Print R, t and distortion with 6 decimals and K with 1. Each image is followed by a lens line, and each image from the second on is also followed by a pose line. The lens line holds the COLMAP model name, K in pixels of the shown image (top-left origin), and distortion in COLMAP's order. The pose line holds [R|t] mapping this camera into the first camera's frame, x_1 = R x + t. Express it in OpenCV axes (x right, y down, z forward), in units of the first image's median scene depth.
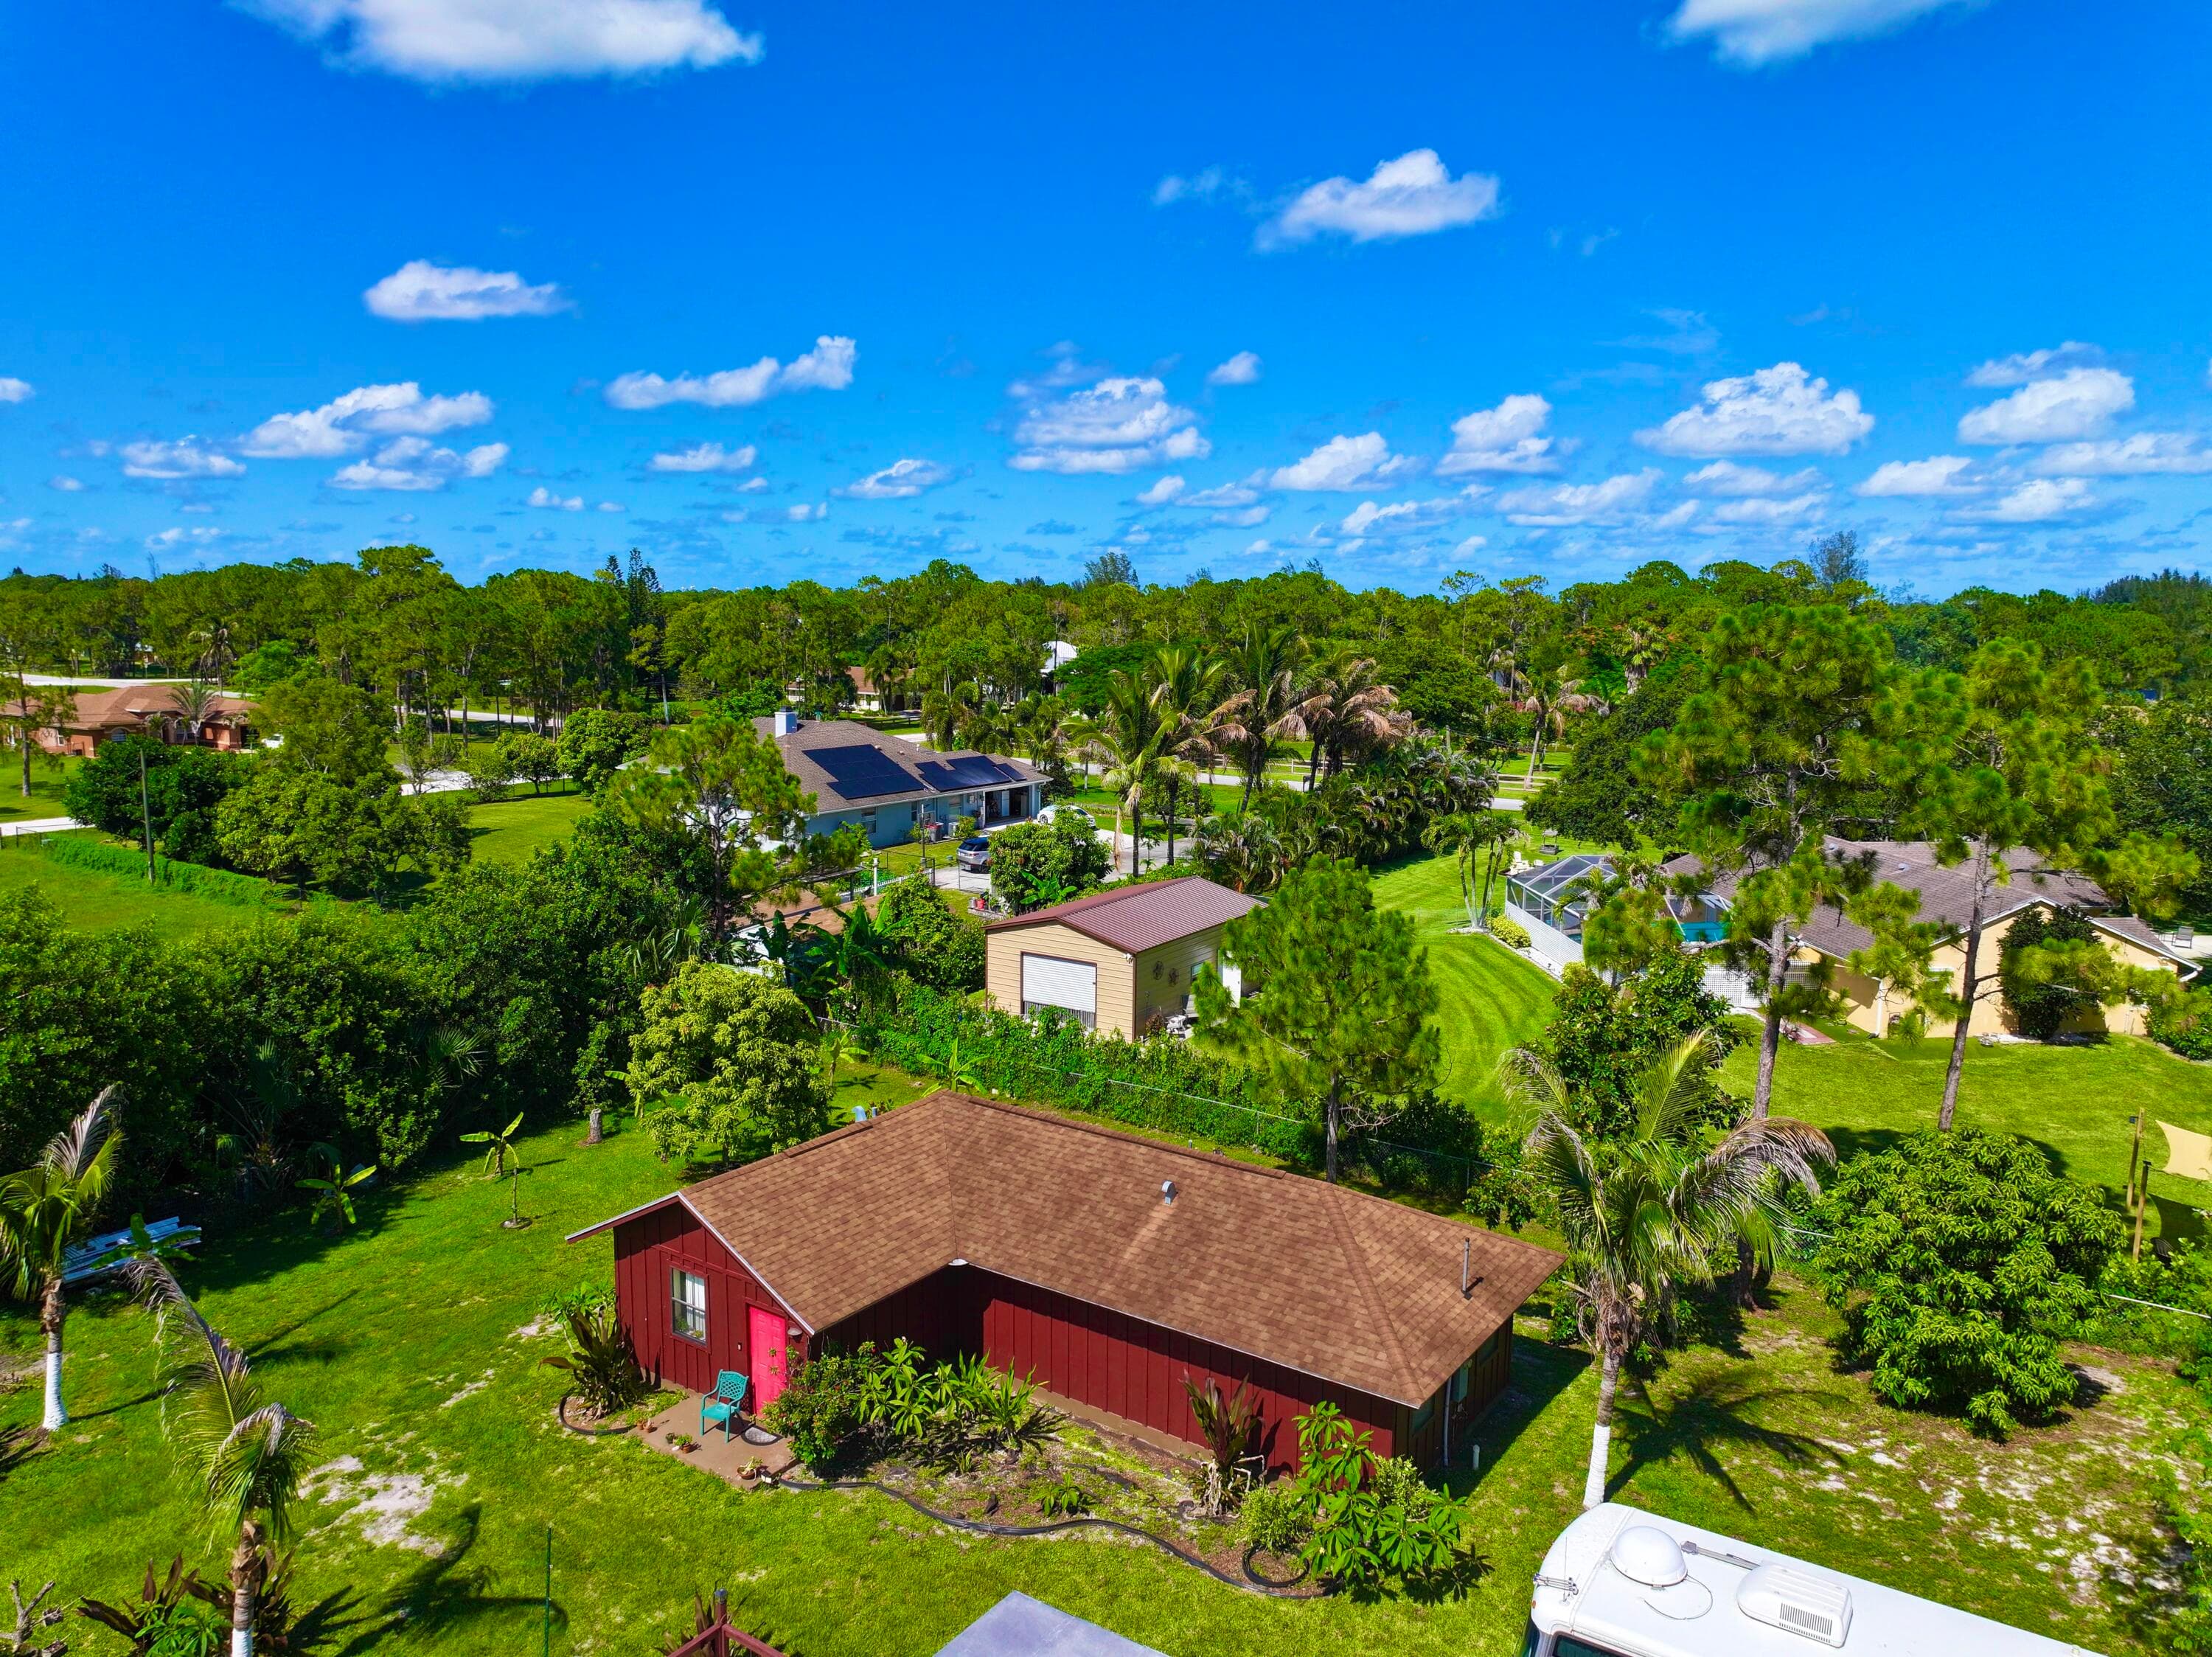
lens RADIAL K [[1564.9, 0, 1111.6], [0, 1564.9, 803.9], [0, 0, 1]] dist [0.007286, 0.006977]
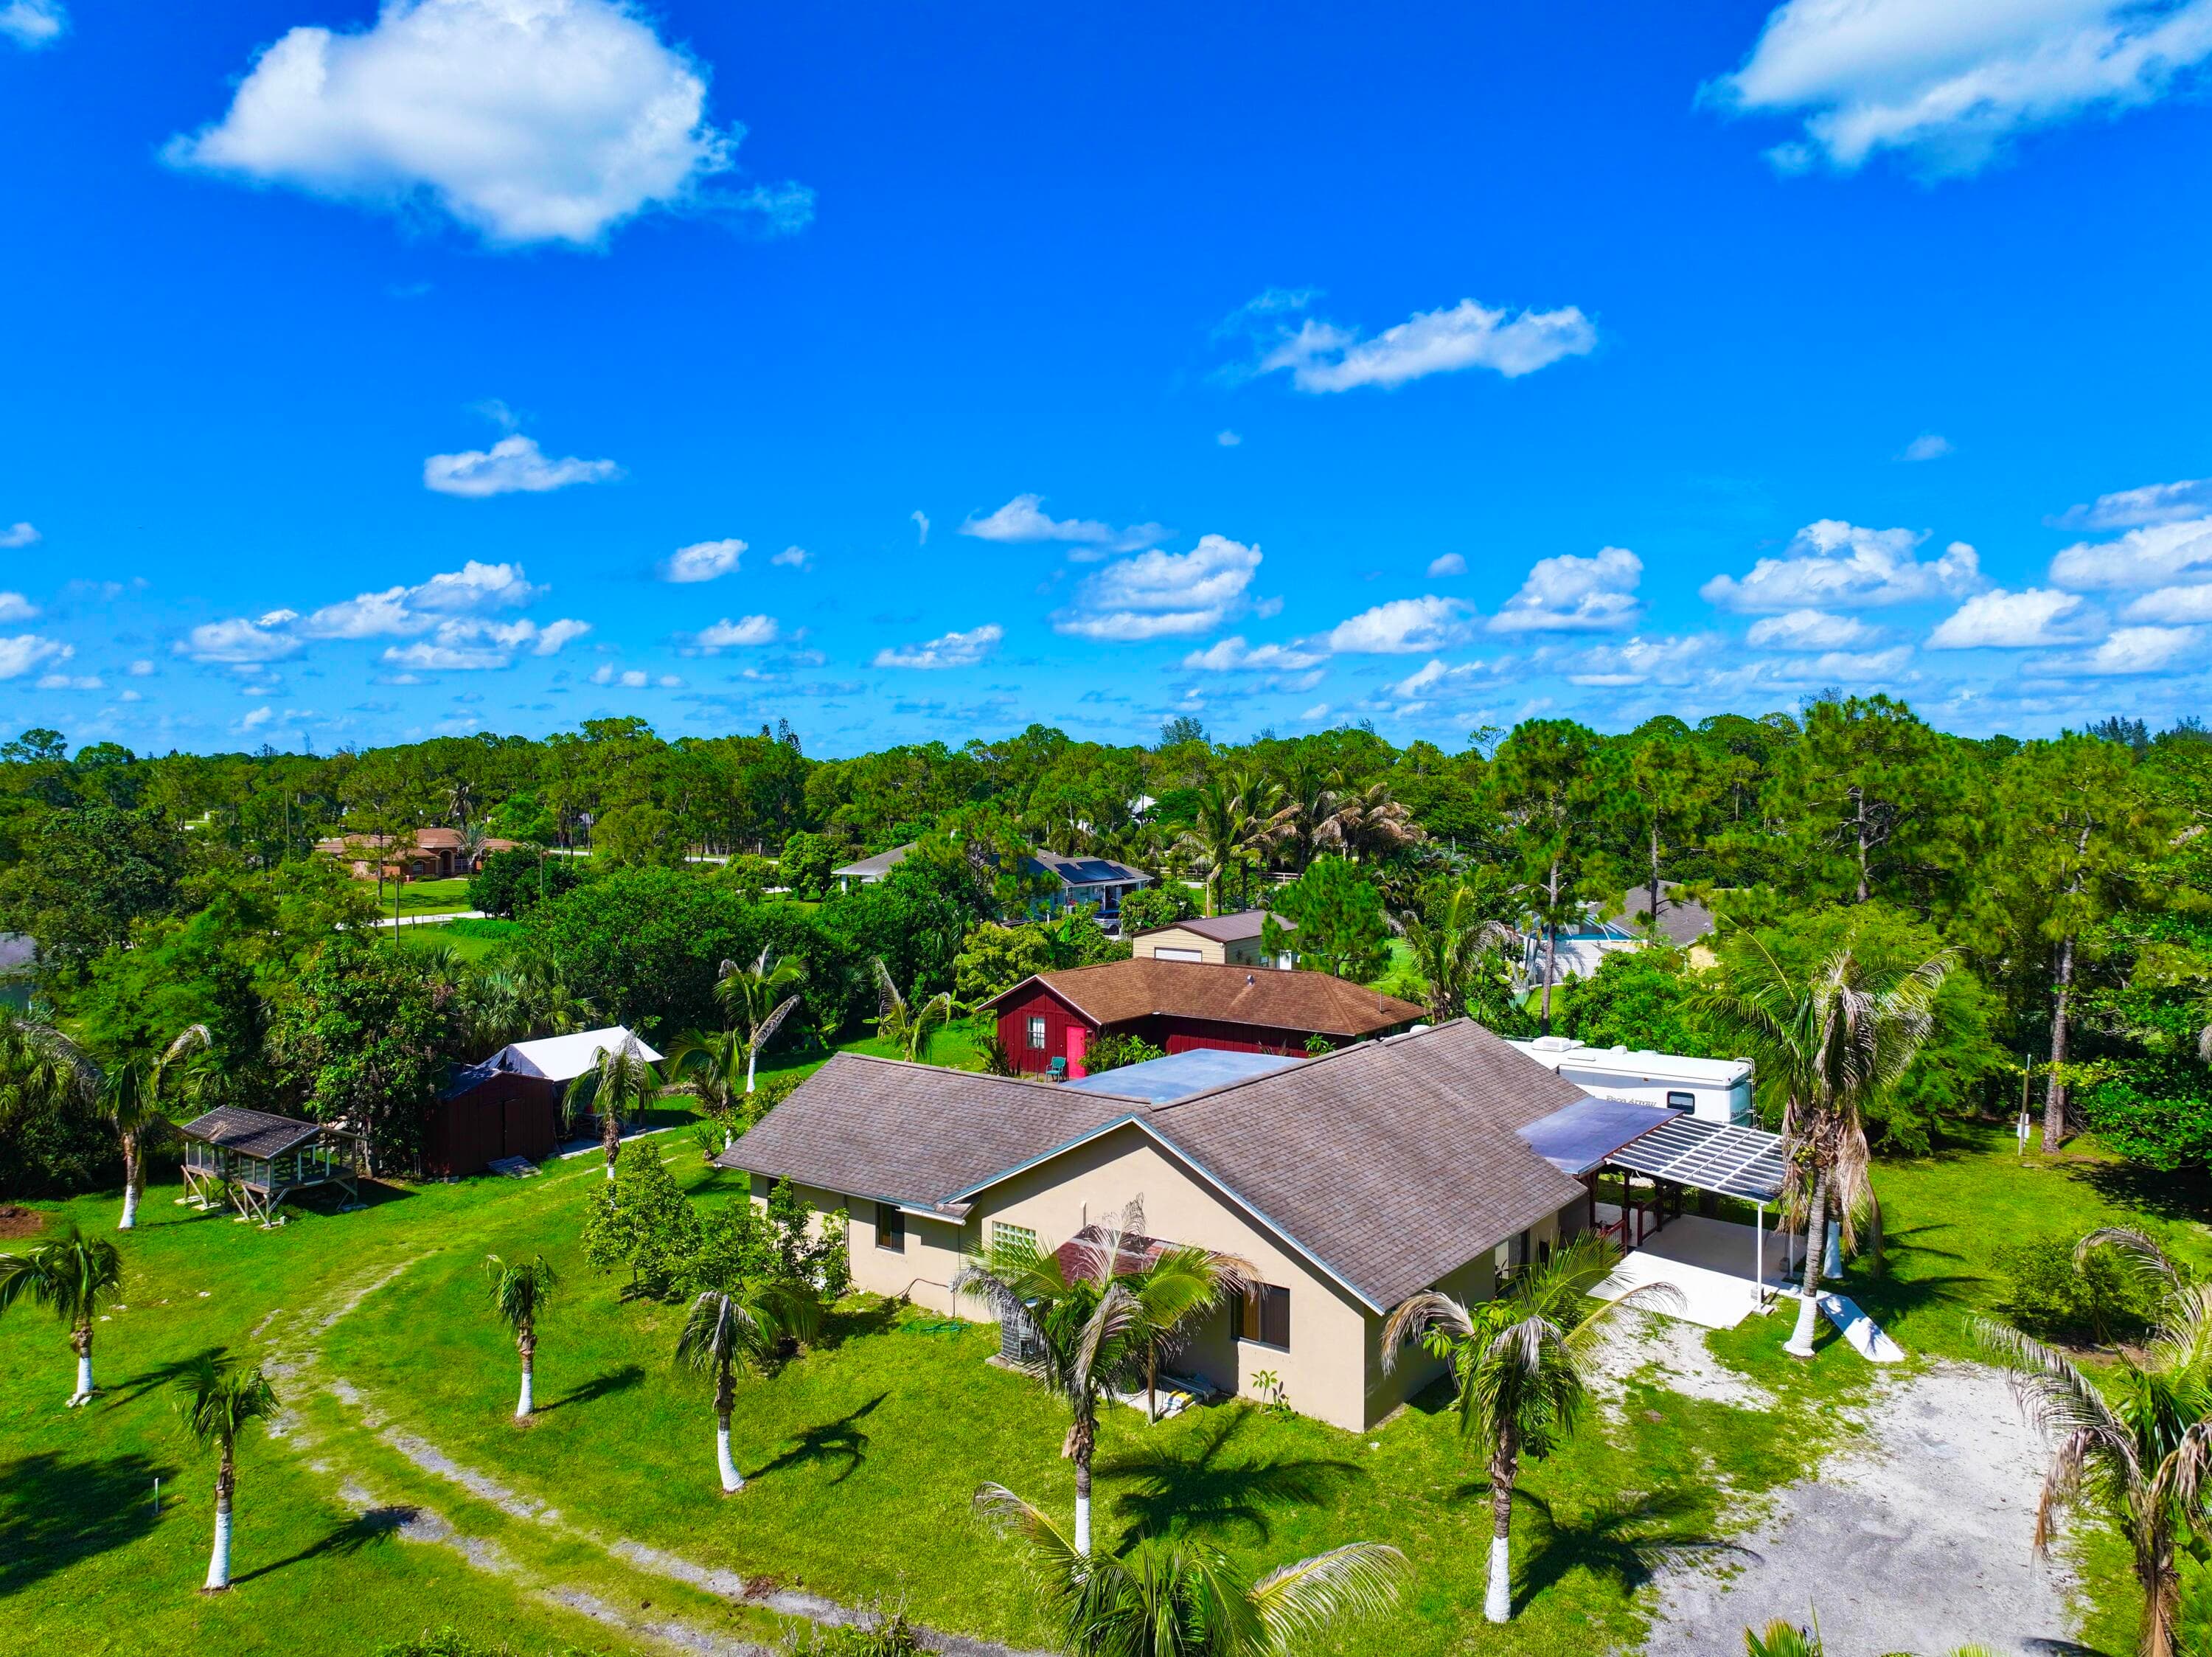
lens RADIAL K [[1564.9, 0, 1111.6], [0, 1564.9, 803.9], [0, 0, 1]] dist [0.007286, 0.006977]
pose [[0.999042, -0.012945, -0.041804, -0.015355], [0.008424, 0.994270, -0.106570, 0.055799], [0.042944, 0.106115, 0.993426, -0.296518]]
